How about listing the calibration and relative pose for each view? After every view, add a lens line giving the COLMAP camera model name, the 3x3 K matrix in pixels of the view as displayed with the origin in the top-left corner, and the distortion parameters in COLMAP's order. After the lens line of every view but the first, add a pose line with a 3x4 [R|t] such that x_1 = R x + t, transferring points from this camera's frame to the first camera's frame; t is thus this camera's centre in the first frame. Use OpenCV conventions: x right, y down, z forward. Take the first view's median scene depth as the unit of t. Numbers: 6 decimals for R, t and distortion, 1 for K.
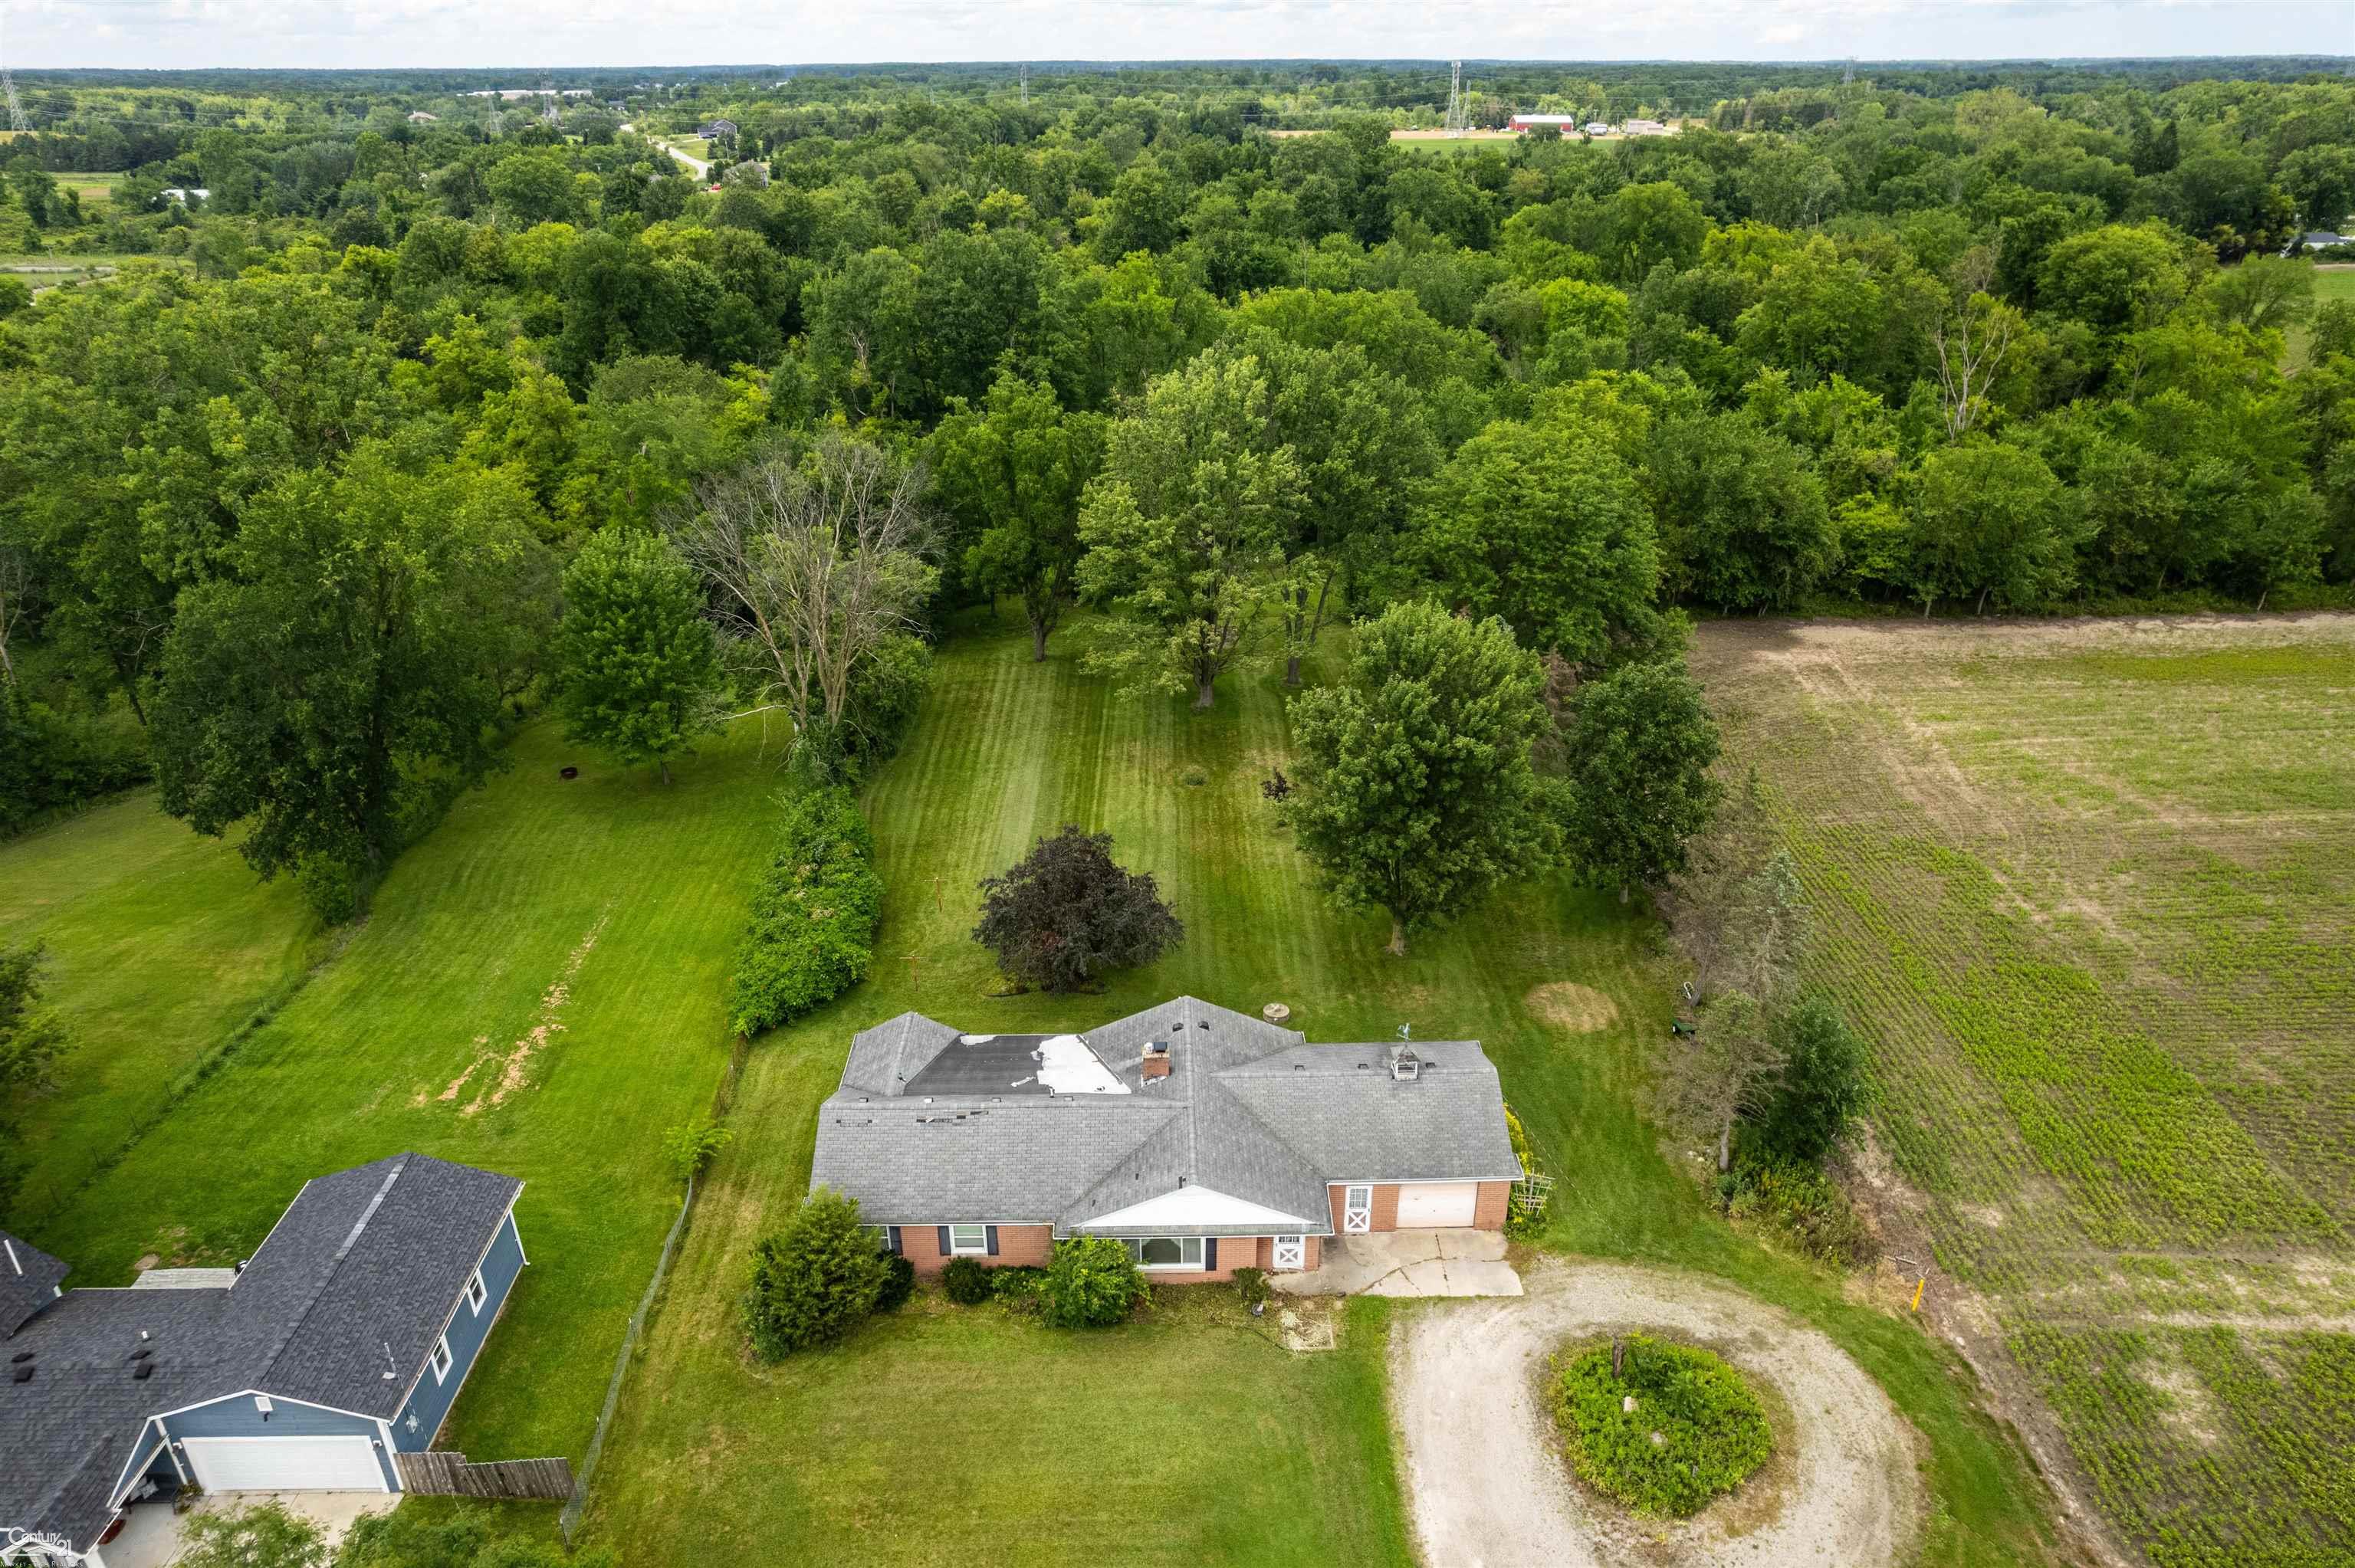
lens RADIAL K [[1438.0, 0, 1177.5], [0, 1438.0, 784.0], [0, 0, 1]] dist [-0.035389, 0.001277]
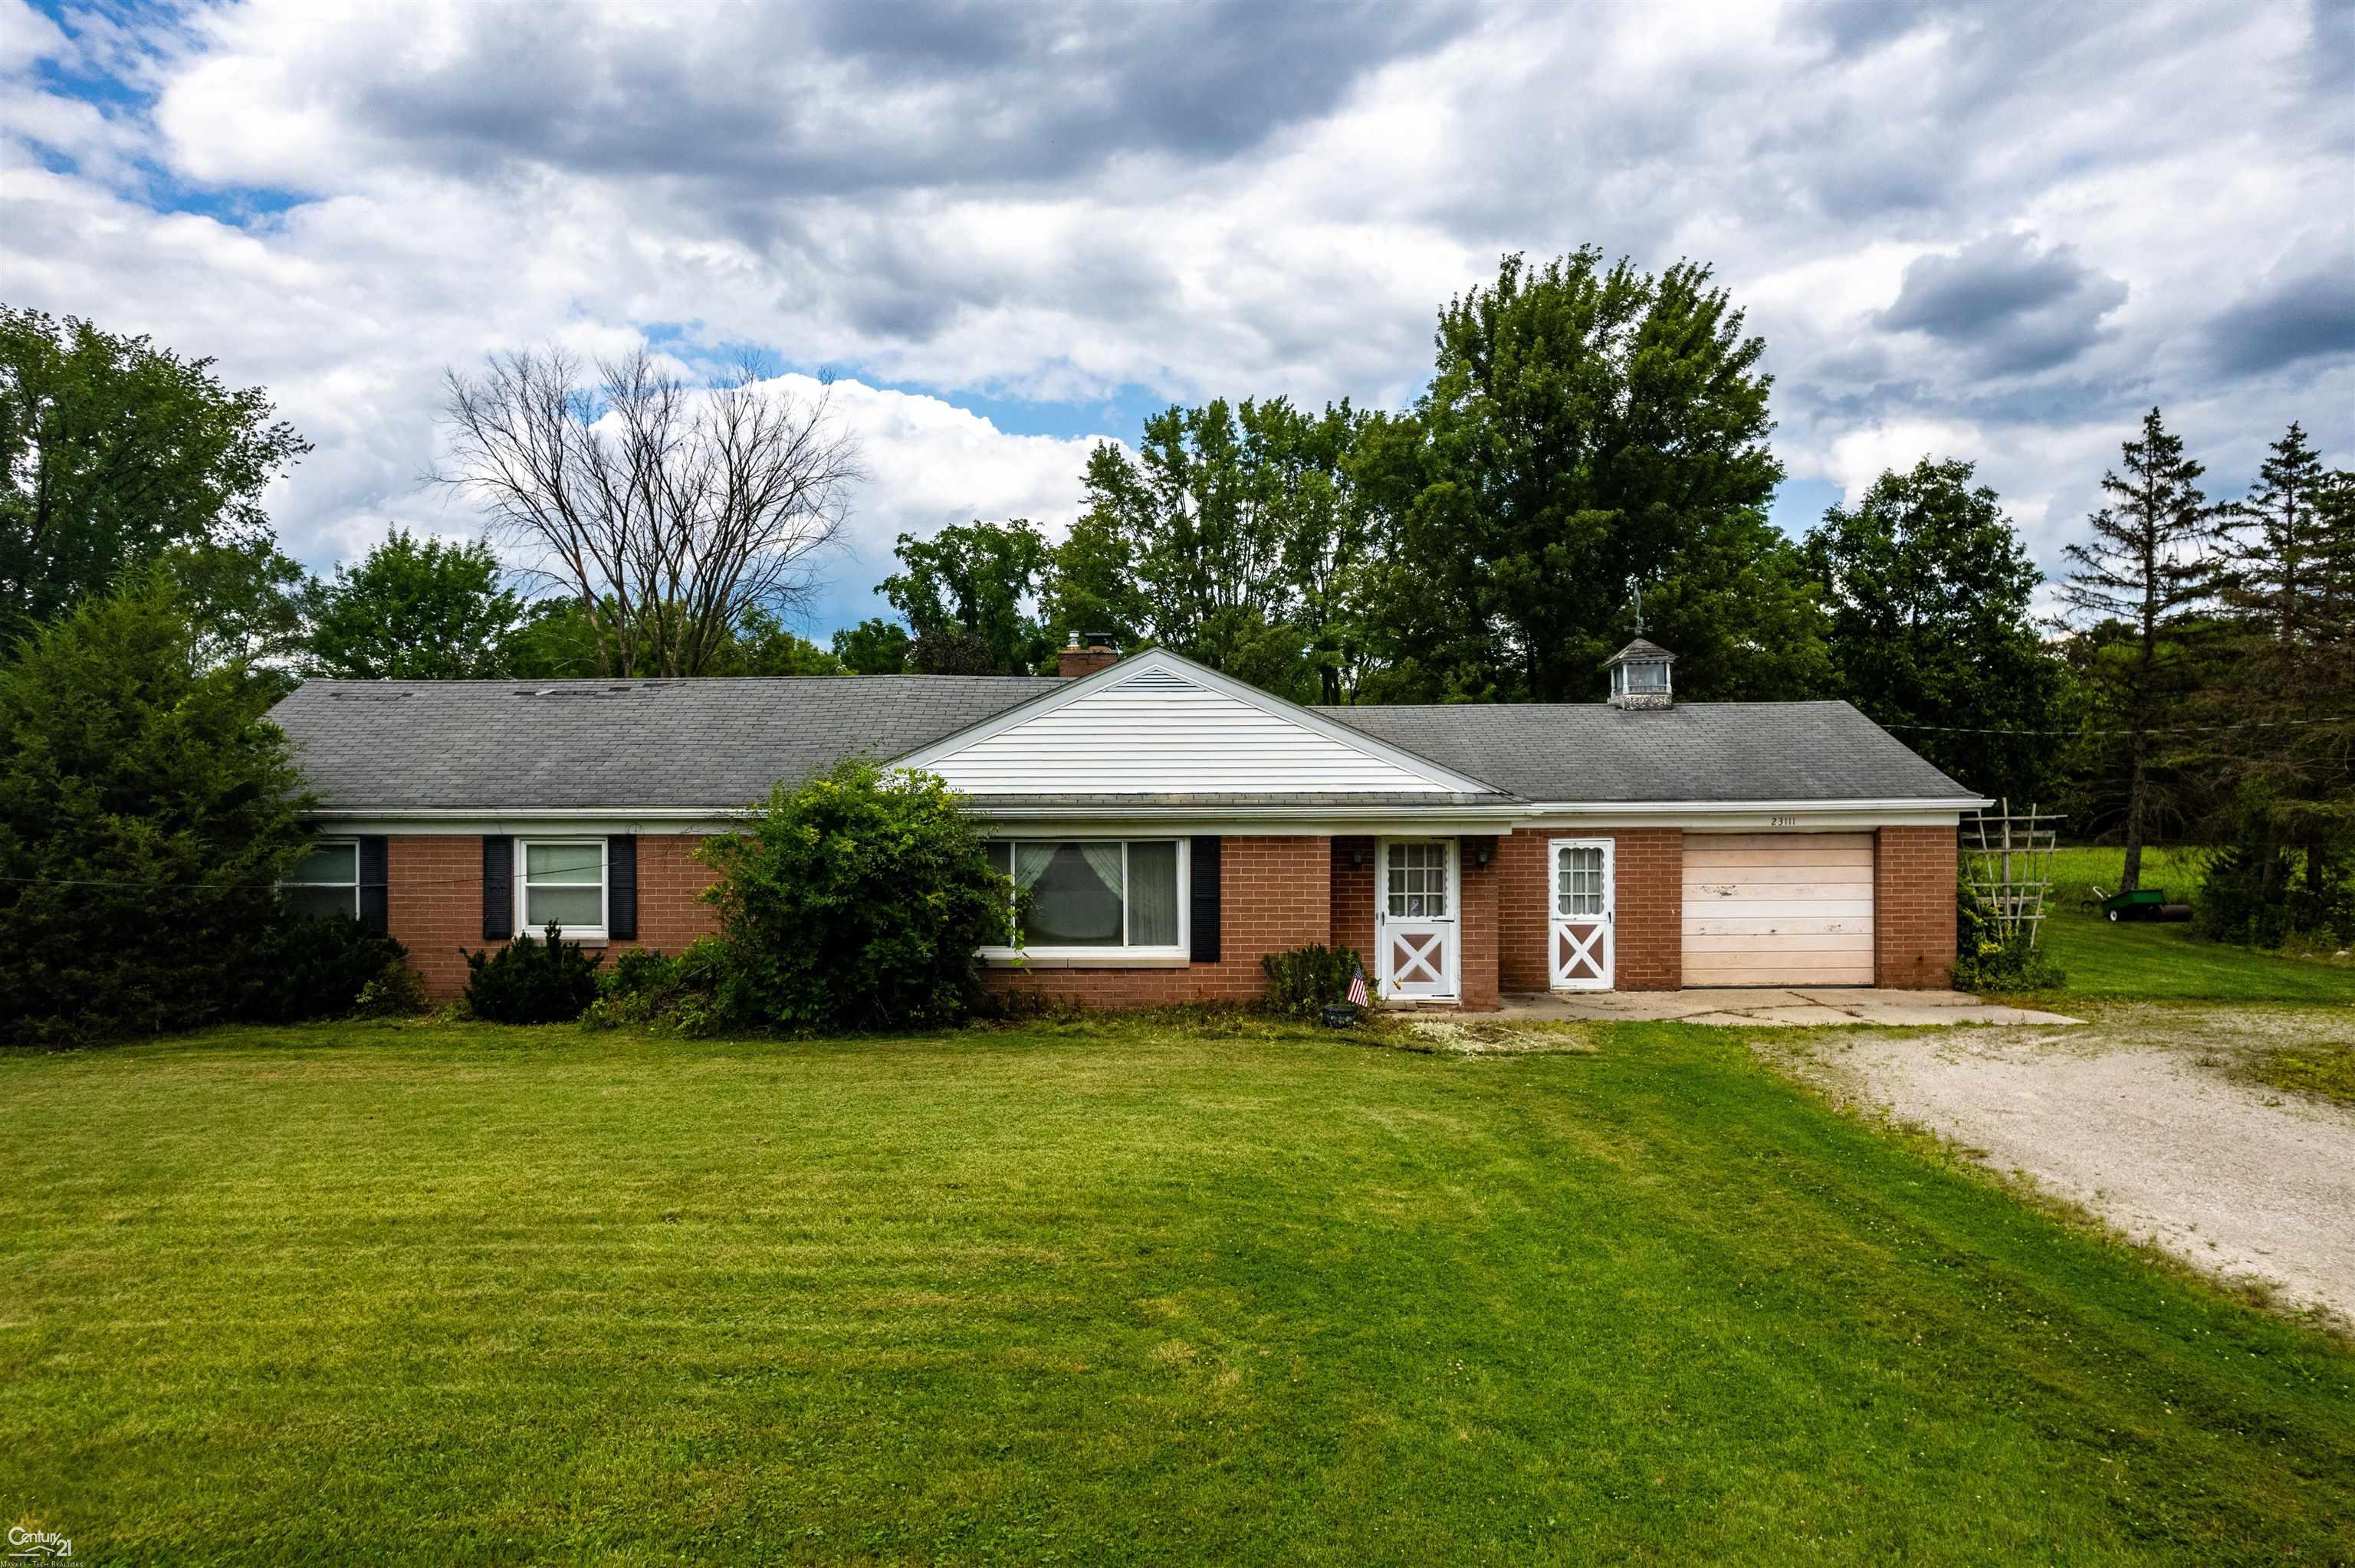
lens RADIAL K [[1438.0, 0, 1177.5], [0, 1438.0, 784.0], [0, 0, 1]] dist [-0.035389, 0.001277]
pose [[0.999845, 0.001254, -0.017588, 0.022434], [-0.009077, 0.891772, -0.452393, 0.462044], [0.015117, 0.452482, 0.891645, 0.654109]]
